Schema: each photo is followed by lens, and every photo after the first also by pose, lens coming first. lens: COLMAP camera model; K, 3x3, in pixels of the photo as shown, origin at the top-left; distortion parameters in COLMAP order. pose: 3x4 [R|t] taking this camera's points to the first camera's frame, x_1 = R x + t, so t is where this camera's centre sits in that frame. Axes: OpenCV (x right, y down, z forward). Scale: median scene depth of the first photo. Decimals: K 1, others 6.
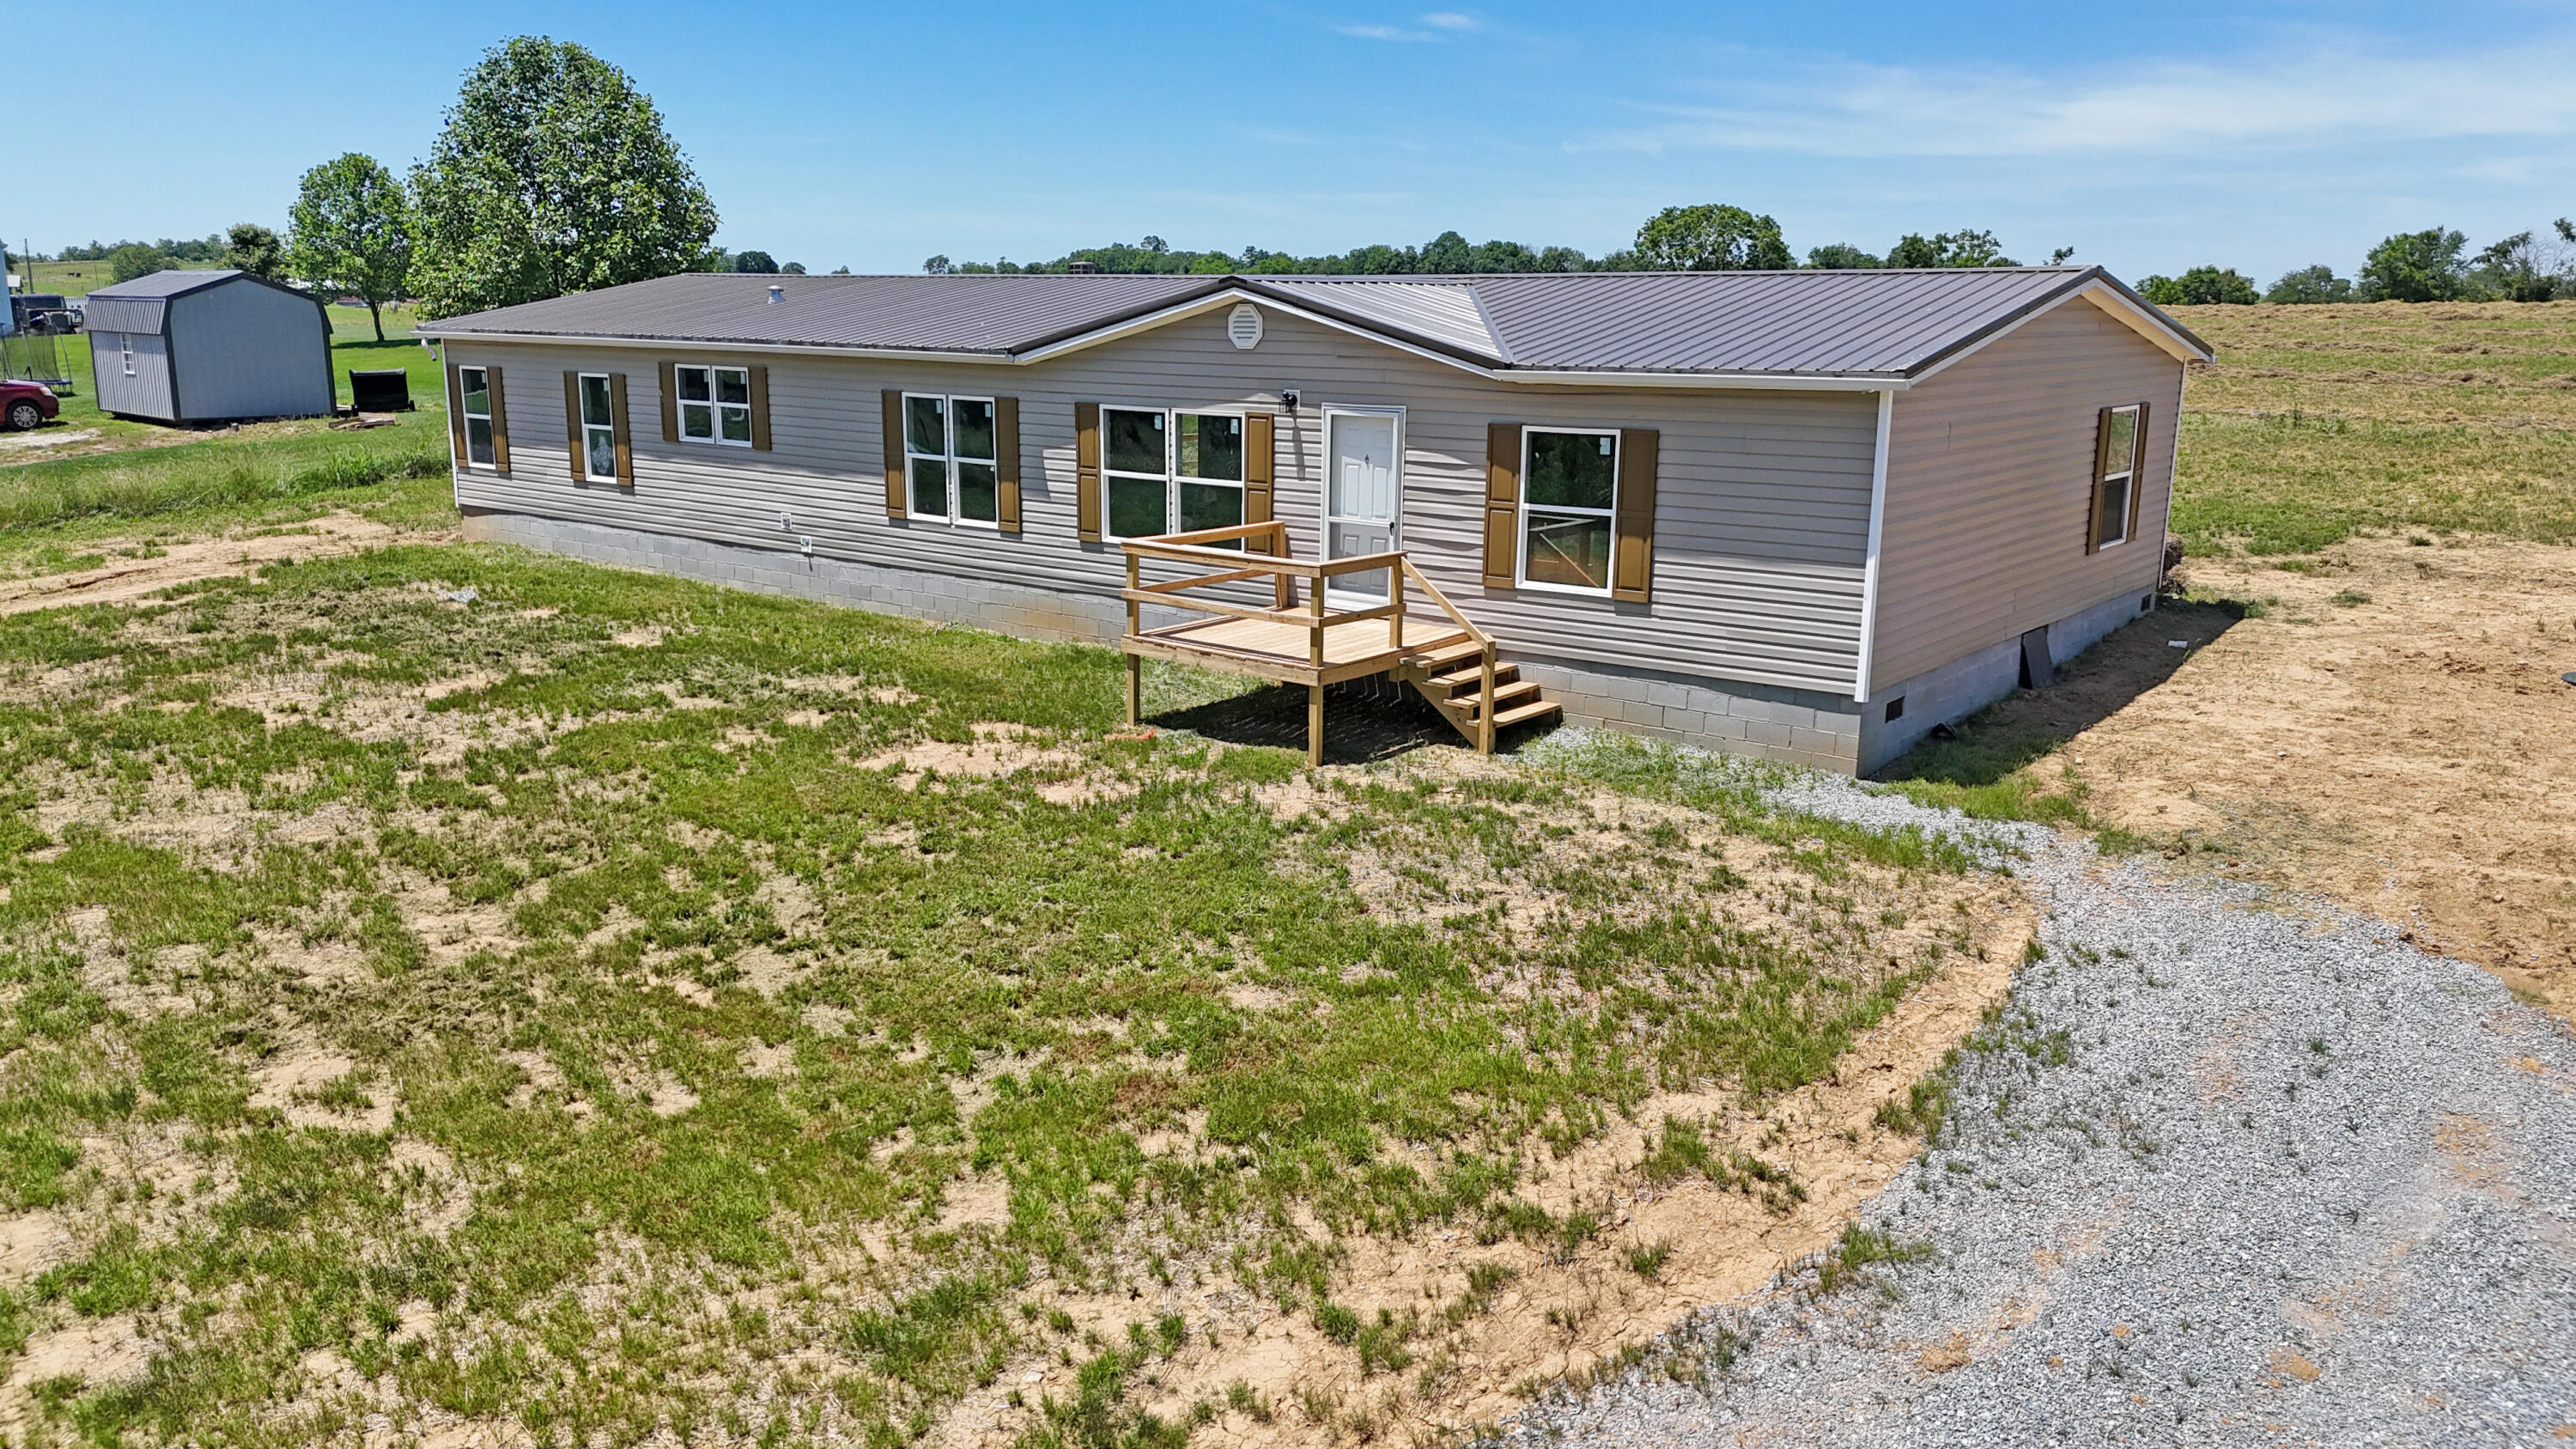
lens RADIAL K [[1872.1, 0, 1288.0], [0, 1872.1, 724.5], [0, 0, 1]] dist [0.103628, -0.139922]
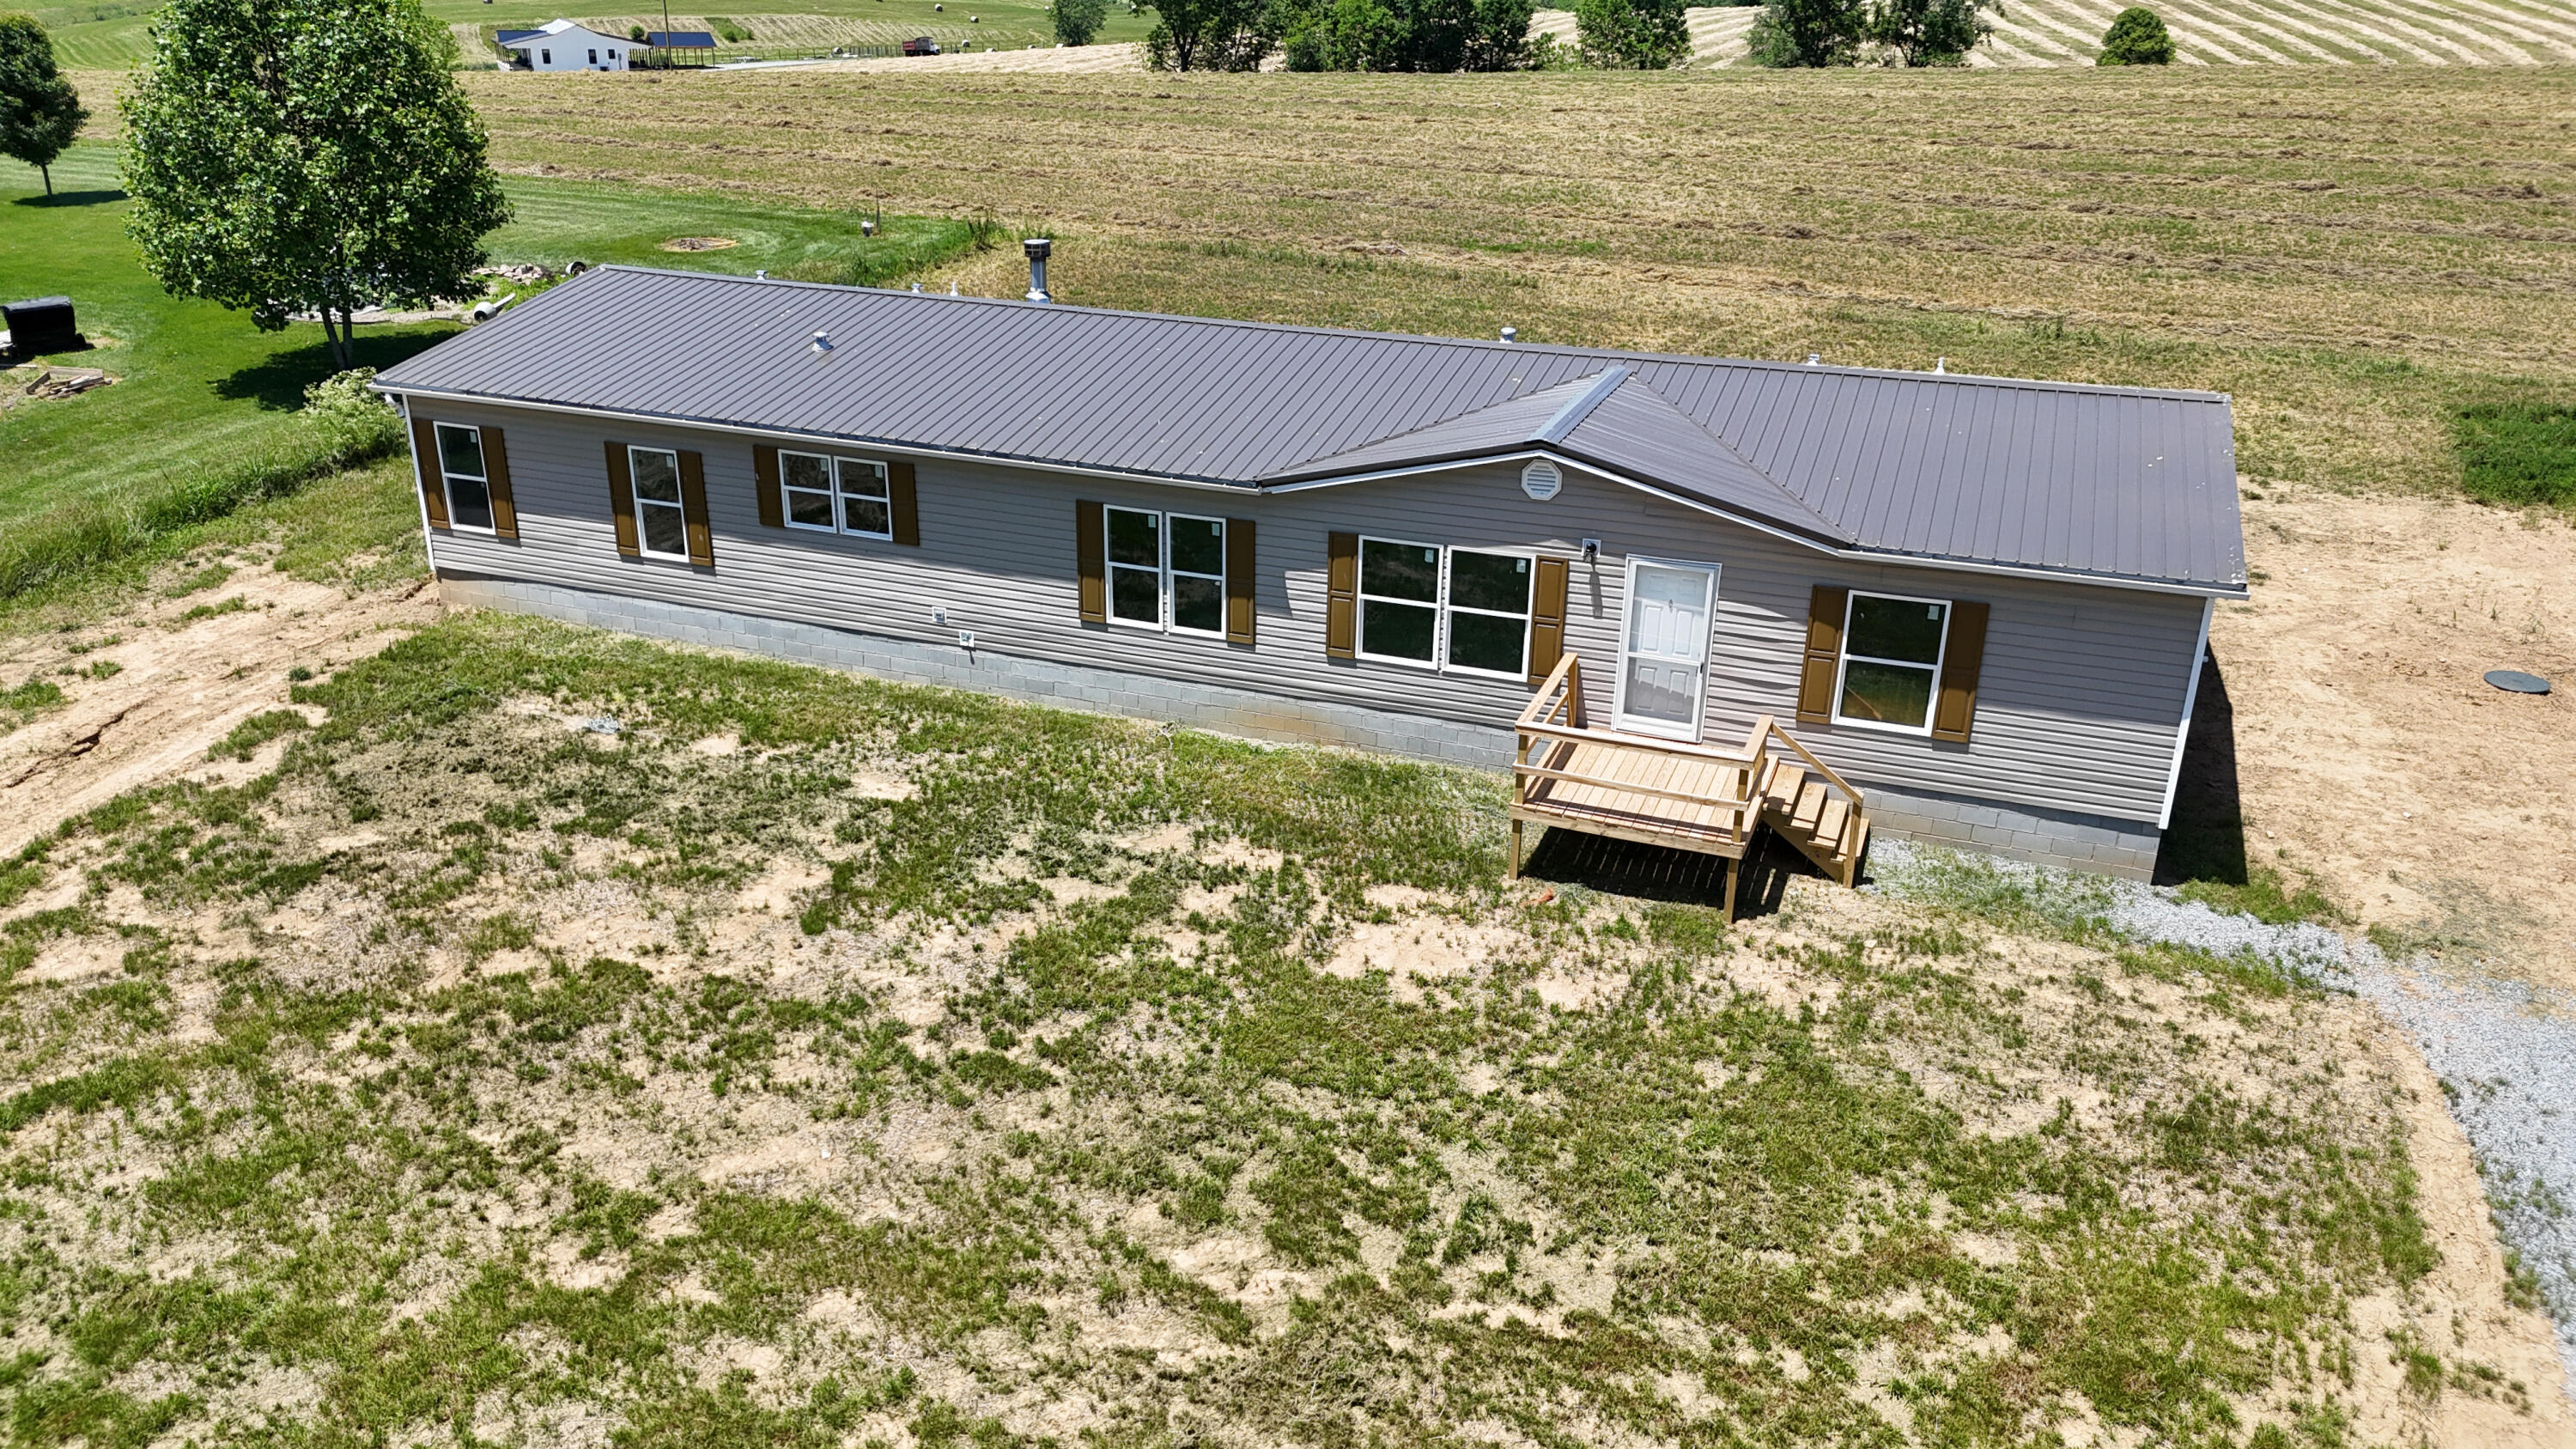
lens RADIAL K [[1872.1, 0, 1288.0], [0, 1872.1, 724.5], [0, 0, 1]] dist [0.103628, -0.139922]
pose [[0.953693, -0.111345, 0.279415, -0.485938], [0.062433, 0.982007, 0.178227, -0.280704], [-0.294232, -0.152529, 0.943484, 0.011222]]
